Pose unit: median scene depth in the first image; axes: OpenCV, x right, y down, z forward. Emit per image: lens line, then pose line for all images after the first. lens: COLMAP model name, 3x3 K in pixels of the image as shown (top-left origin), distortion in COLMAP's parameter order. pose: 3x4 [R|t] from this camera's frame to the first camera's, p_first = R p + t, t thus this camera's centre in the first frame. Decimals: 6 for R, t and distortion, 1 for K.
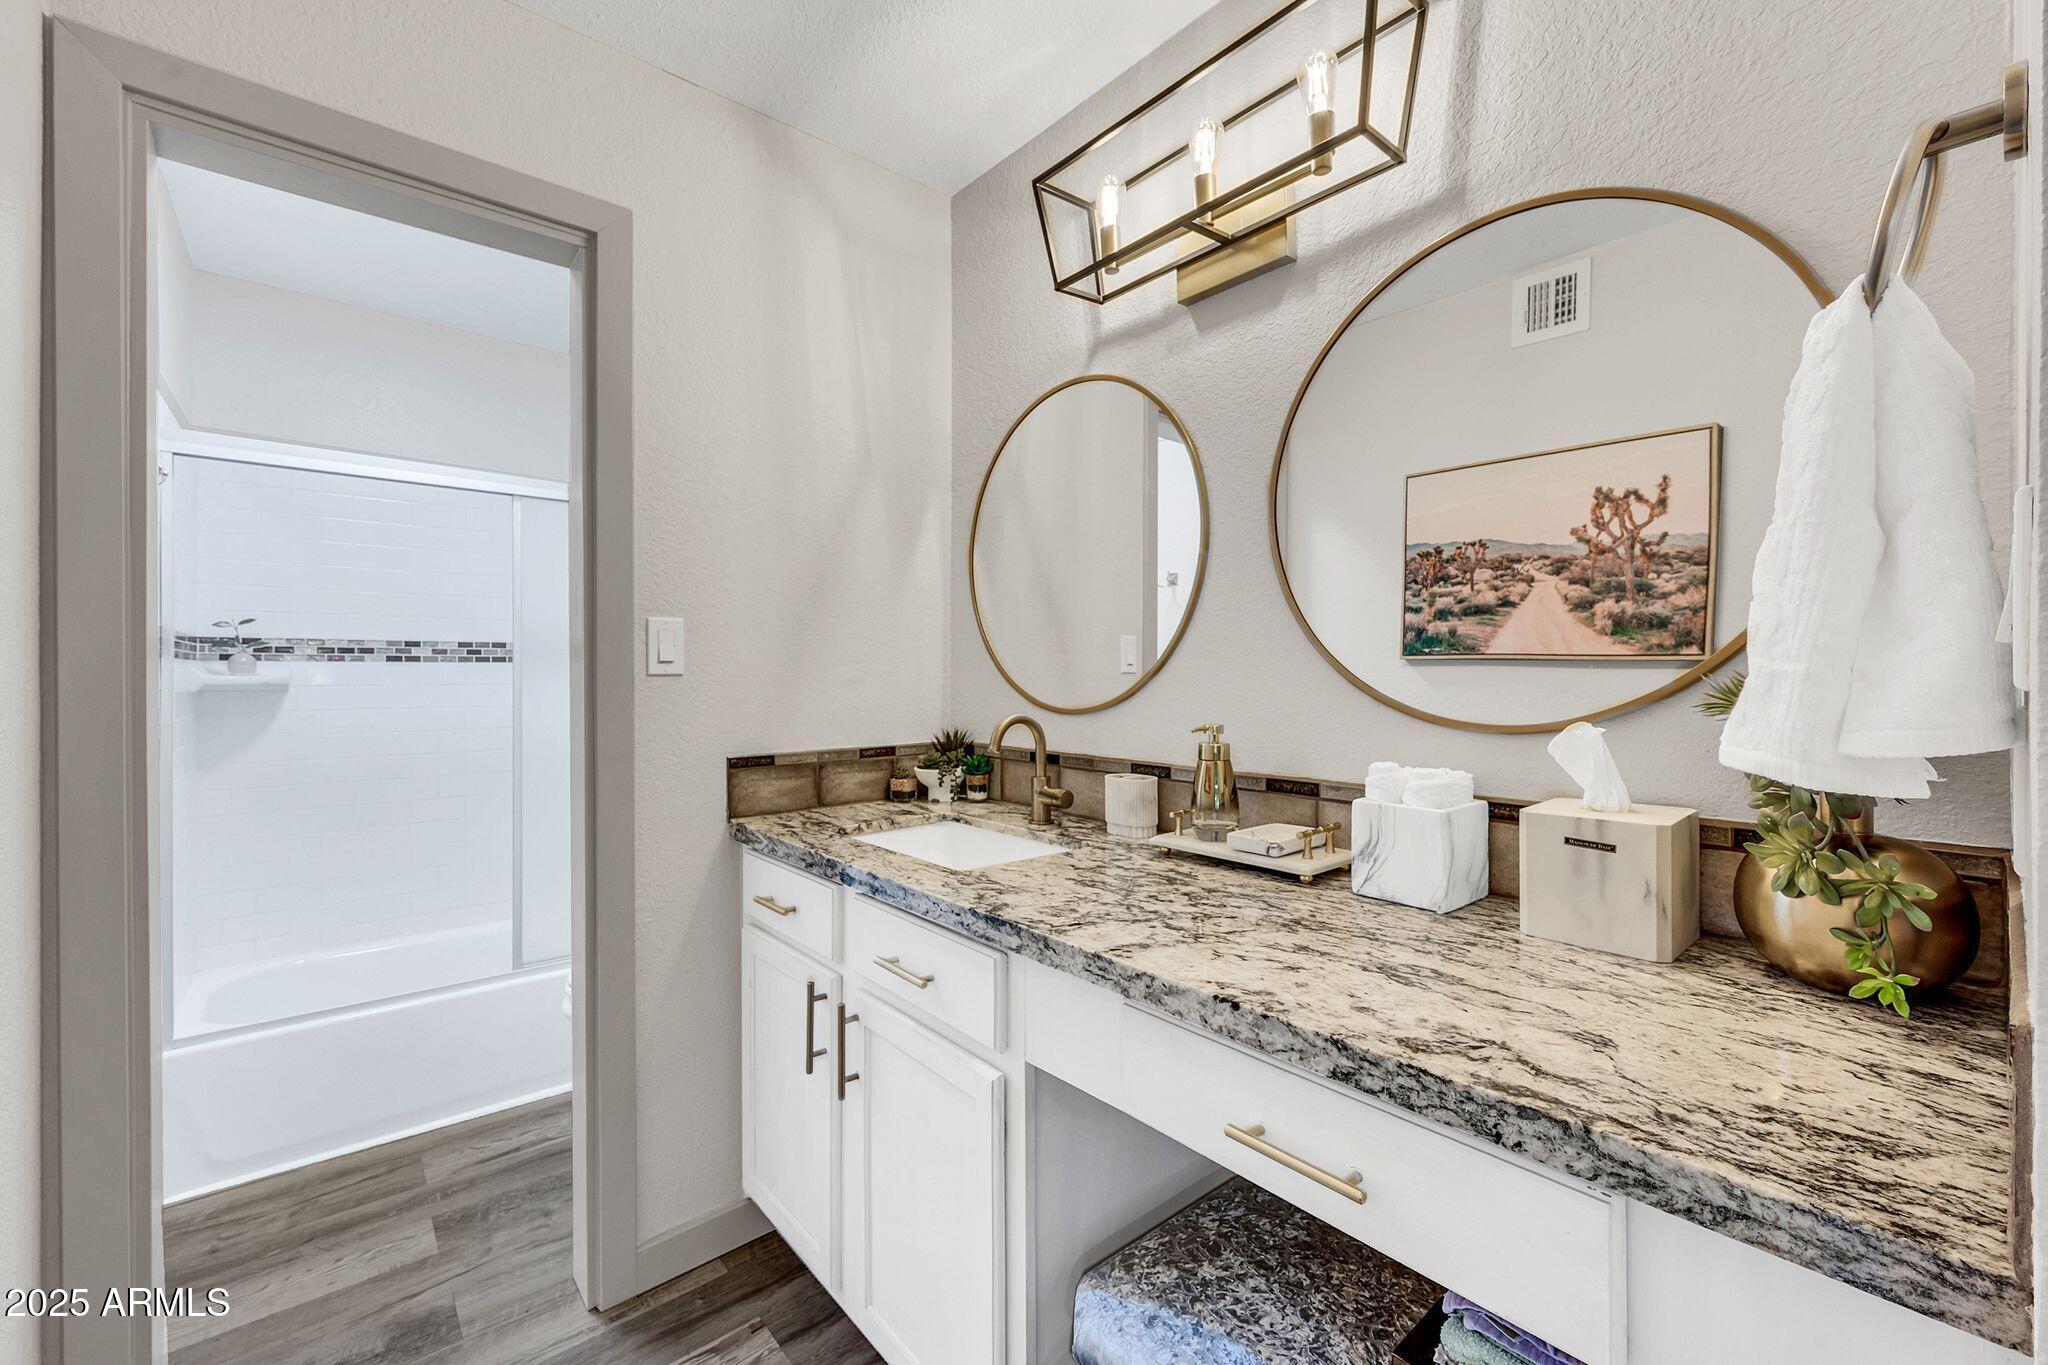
lens RADIAL K [[820.3, 0, 1019.6], [0, 820.3, 678.8], [0, 0, 1]] dist [0.010853, -0.000398]
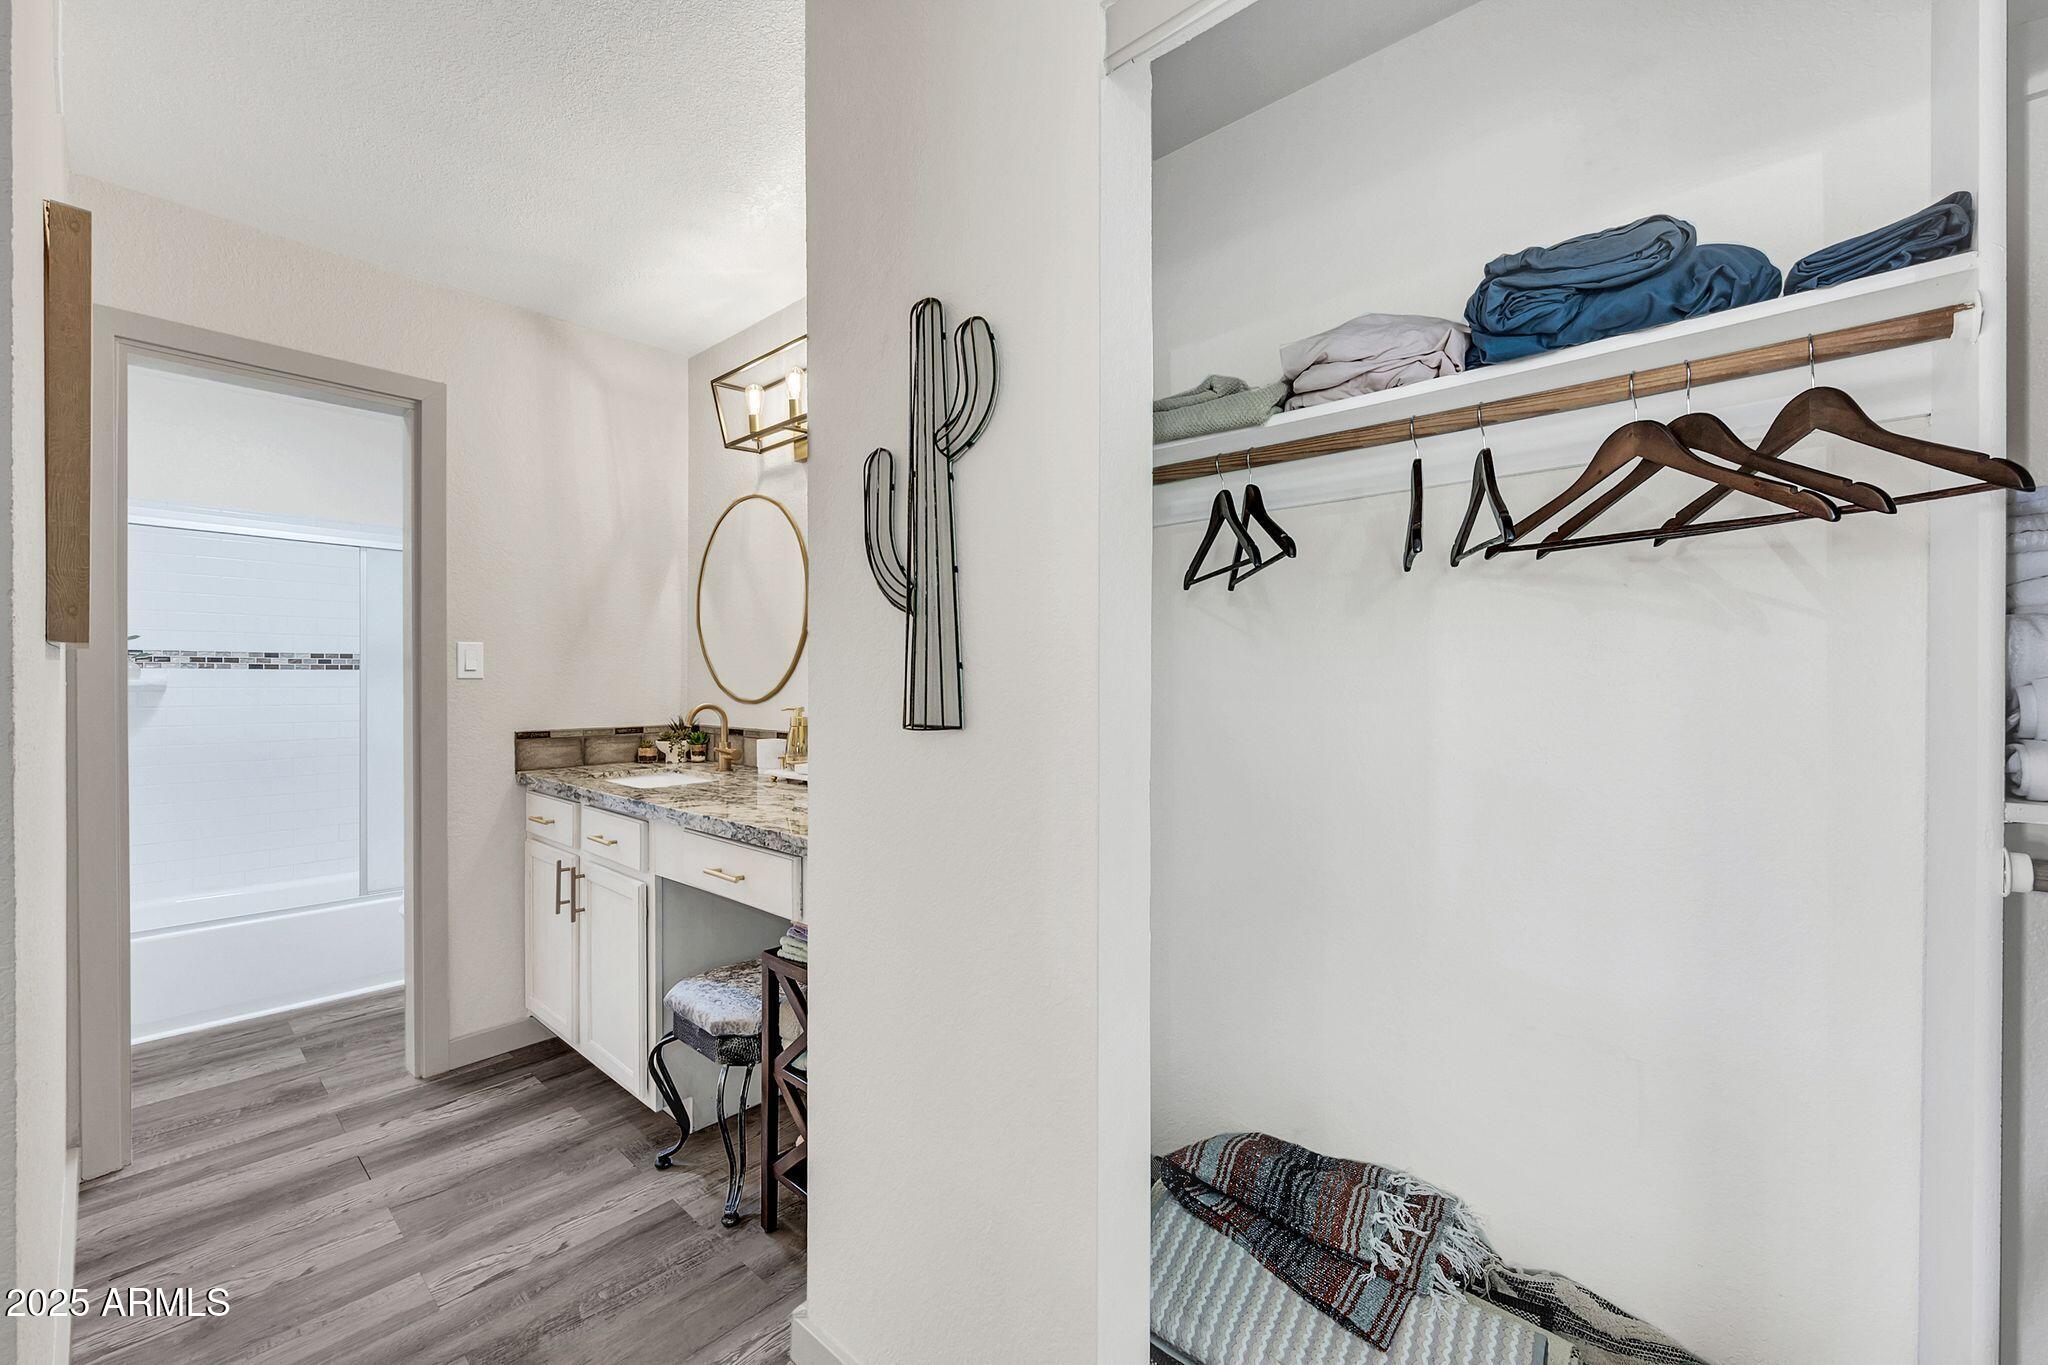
lens RADIAL K [[820.3, 0, 1029.2], [0, 820.3, 684.9], [0, 0, 1]] dist [0.010853, -0.000398]
pose [[0.990347, 0.000780, 0.138611, 0.392233], [-0.000599, 0.999999, -0.001343, 0.007995], [-0.138612, 0.001247, 0.990346, -0.678845]]
